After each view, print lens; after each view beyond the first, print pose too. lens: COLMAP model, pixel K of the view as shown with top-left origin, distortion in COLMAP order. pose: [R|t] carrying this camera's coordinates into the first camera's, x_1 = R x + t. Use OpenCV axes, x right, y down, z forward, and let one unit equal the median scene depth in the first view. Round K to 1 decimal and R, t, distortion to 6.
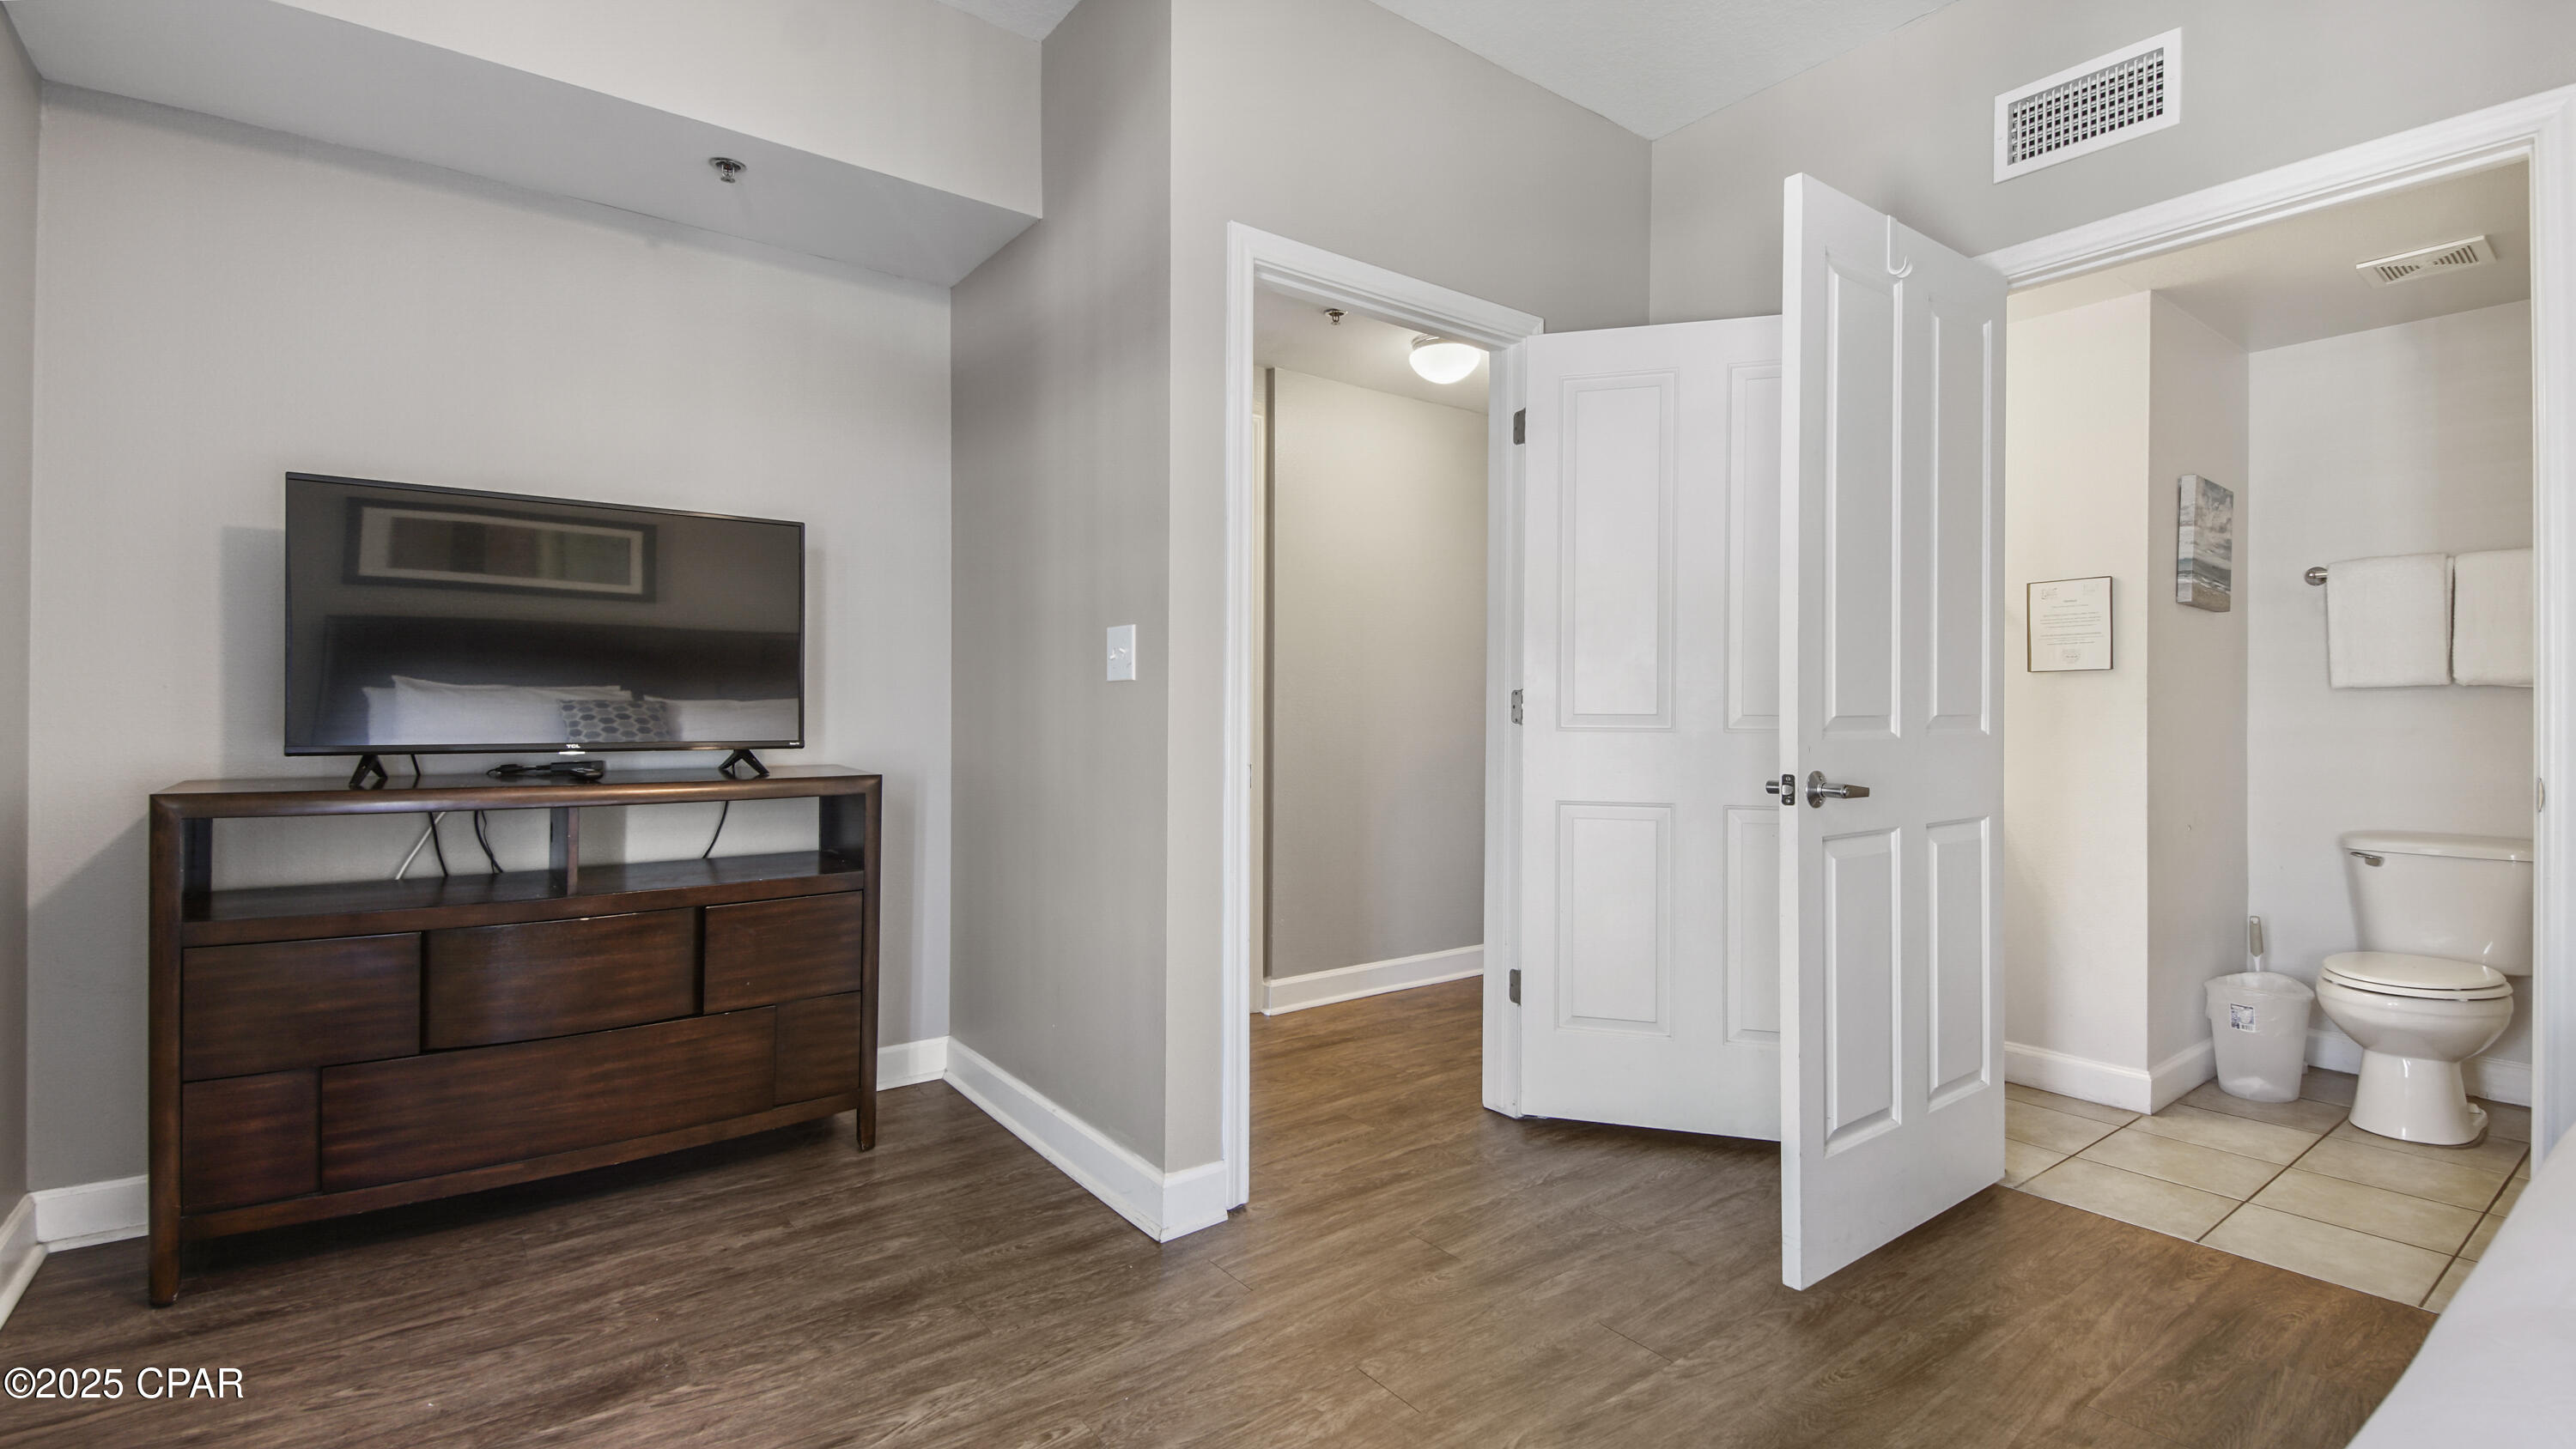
lens RADIAL K [[1177.1, 0, 1266.3], [0, 1177.1, 727.2], [0, 0, 1]] dist [0.047087, -0.029388]
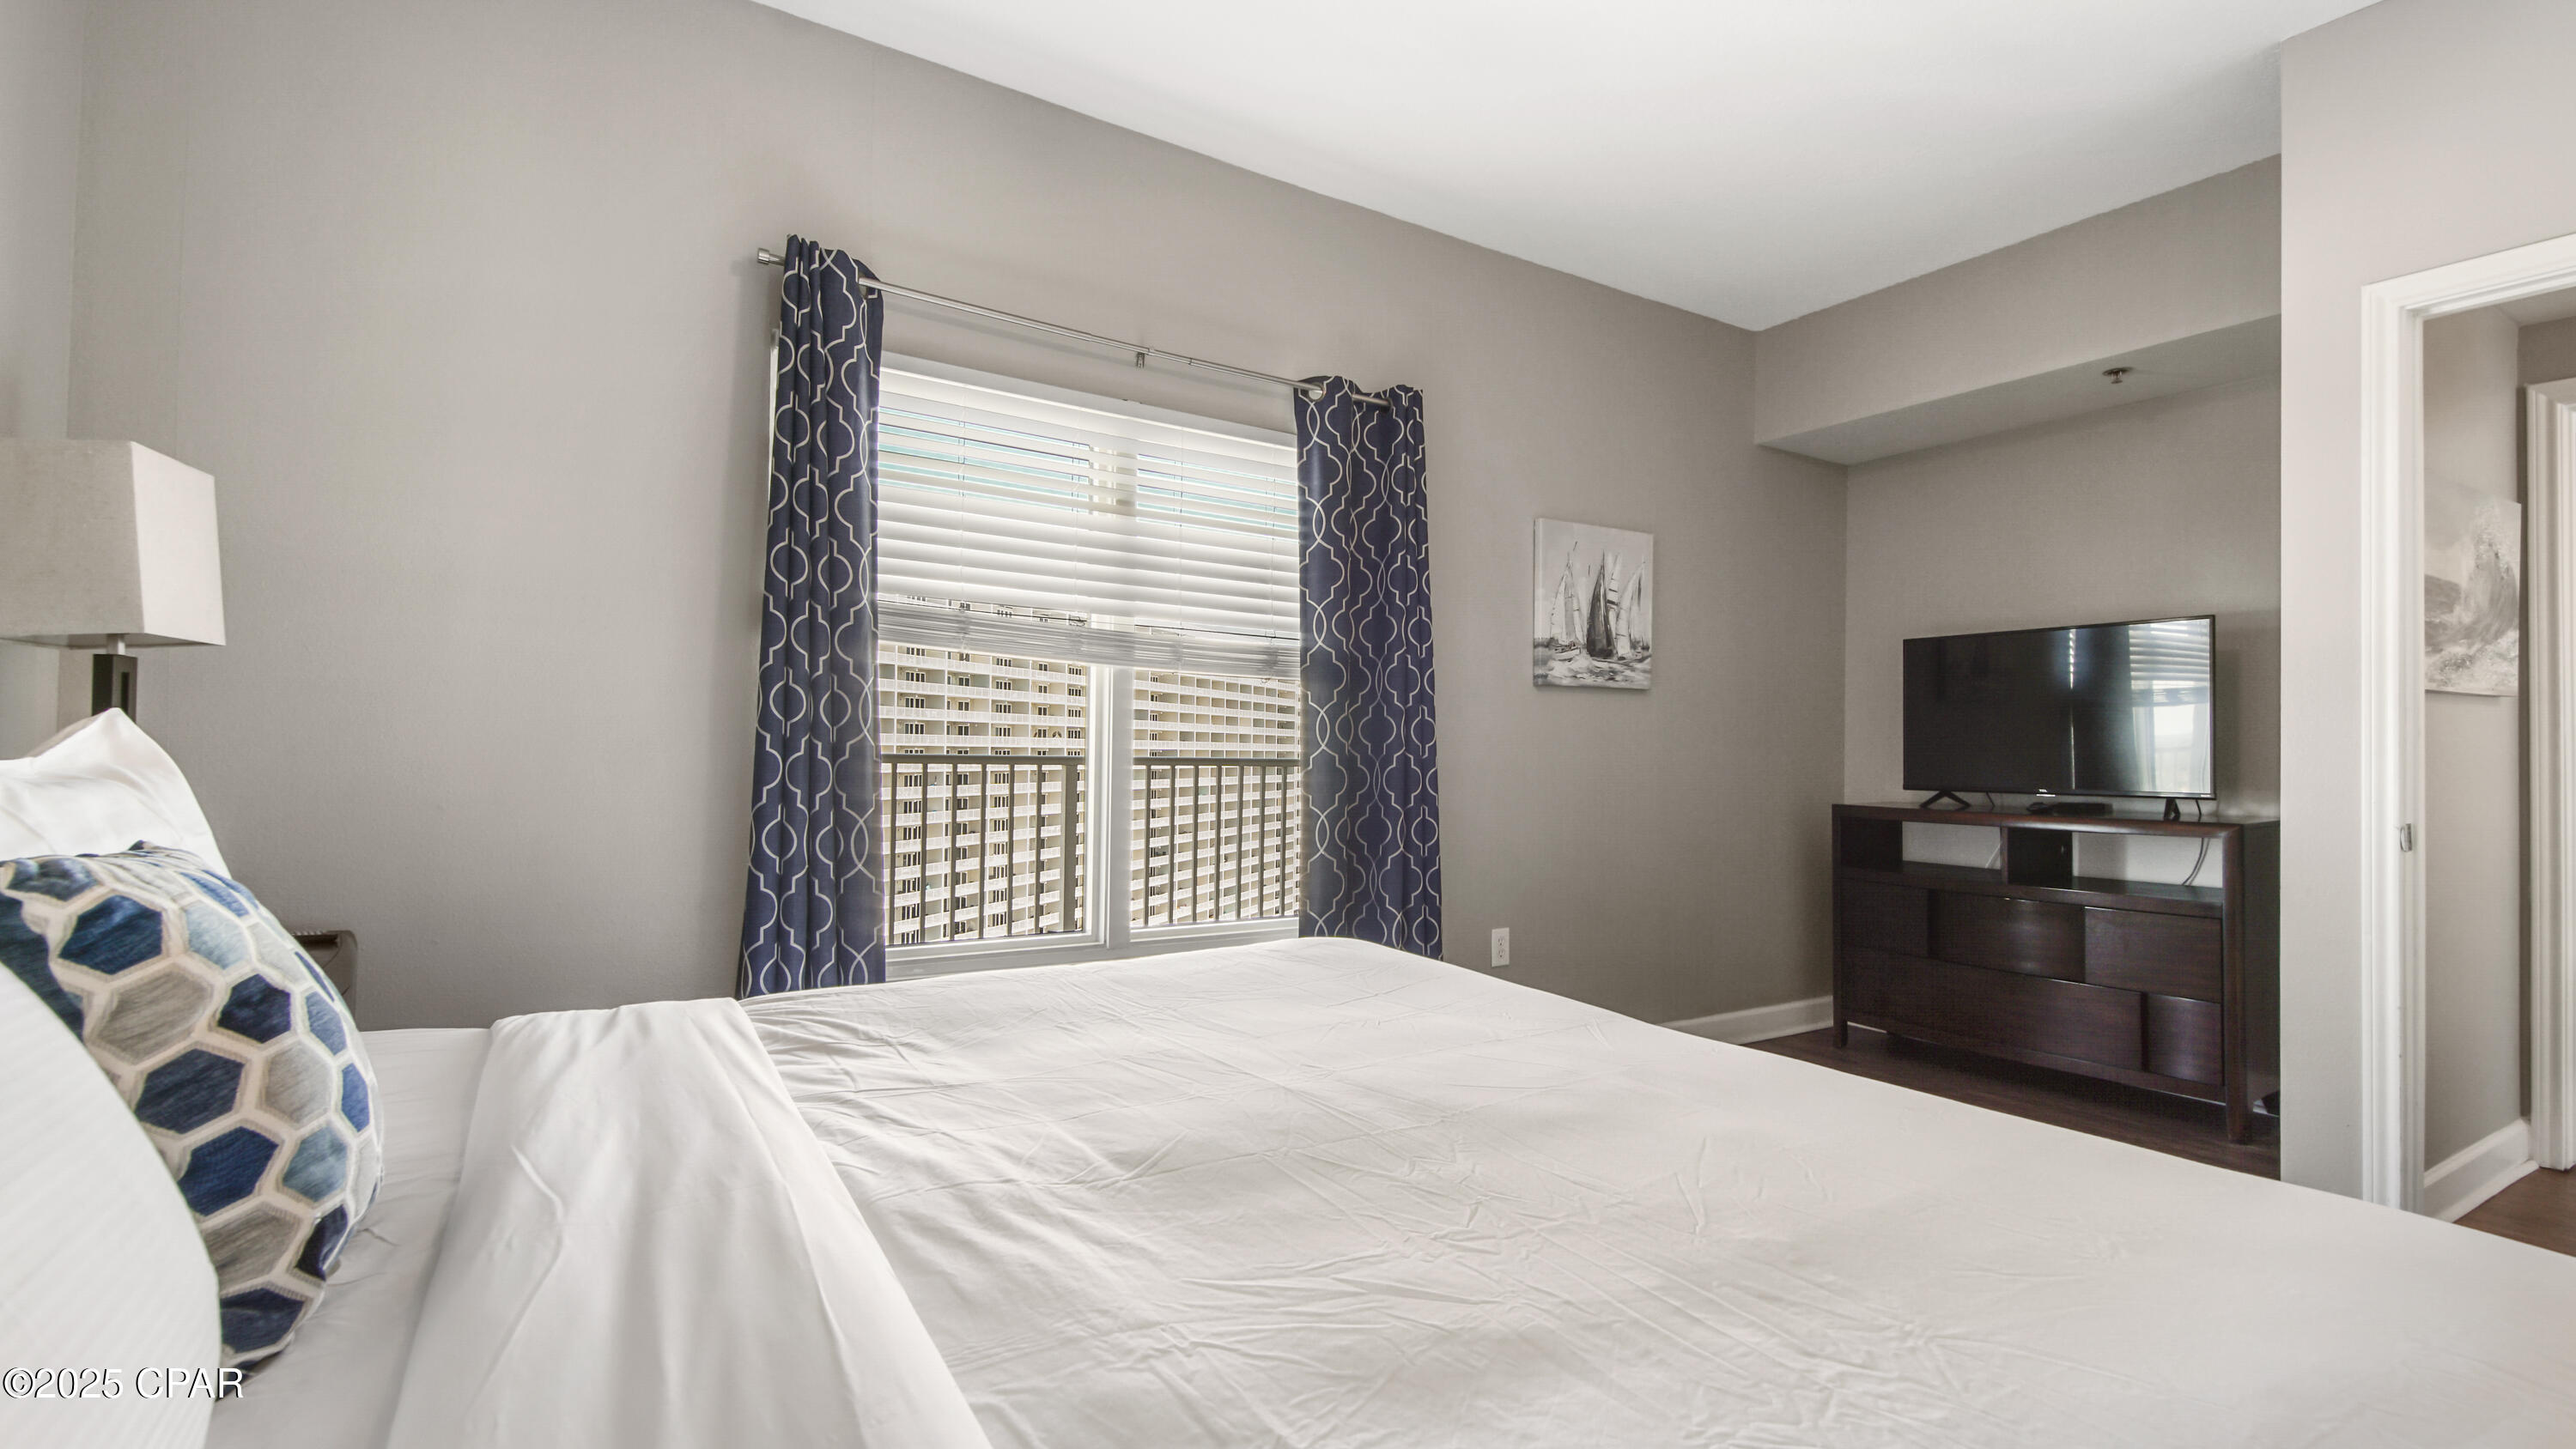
lens RADIAL K [[1177.1, 0, 1266.3], [0, 1177.1, 727.2], [0, 0, 1]] dist [0.047087, -0.029388]
pose [[-0.105145, -0.023898, -0.994170, 1.012665], [-0.015040, 0.999635, -0.022438, -0.015491], [0.994343, 0.012593, -0.105466, 0.176472]]
